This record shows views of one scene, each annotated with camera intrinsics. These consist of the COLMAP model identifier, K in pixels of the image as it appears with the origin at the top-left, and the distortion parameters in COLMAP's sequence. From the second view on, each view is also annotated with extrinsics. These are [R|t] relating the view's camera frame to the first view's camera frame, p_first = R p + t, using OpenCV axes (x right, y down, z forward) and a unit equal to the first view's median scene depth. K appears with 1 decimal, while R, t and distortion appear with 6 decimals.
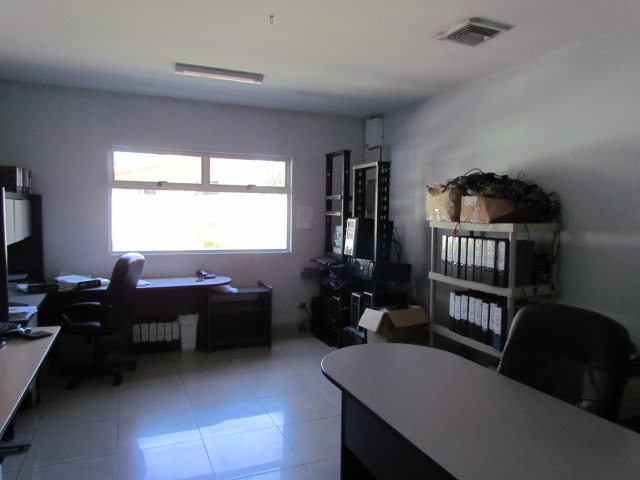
lens RADIAL K [[456.9, 0, 320.0], [0, 456.9, 240.0], [0, 0, 1]] dist [-0.004311, -0.001465]
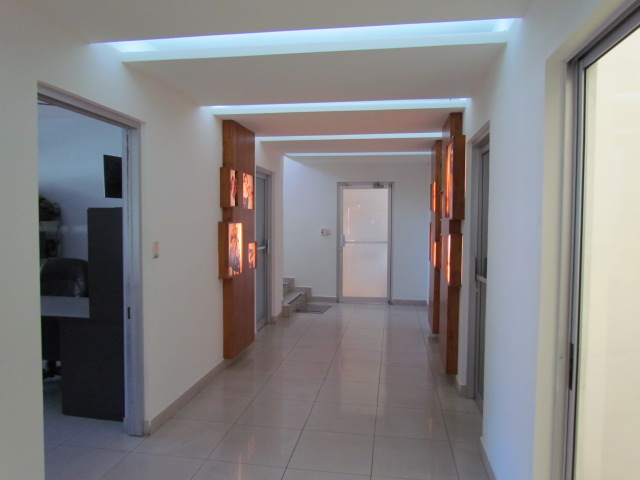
lens RADIAL K [[456.9, 0, 320.0], [0, 456.9, 240.0], [0, 0, 1]] dist [-0.004311, -0.001465]
pose [[0.536450, -0.045872, 0.842685, -0.403935], [0.039703, 0.998788, 0.029094, 0.023065], [-0.842998, 0.017850, 0.537621, -0.750275]]
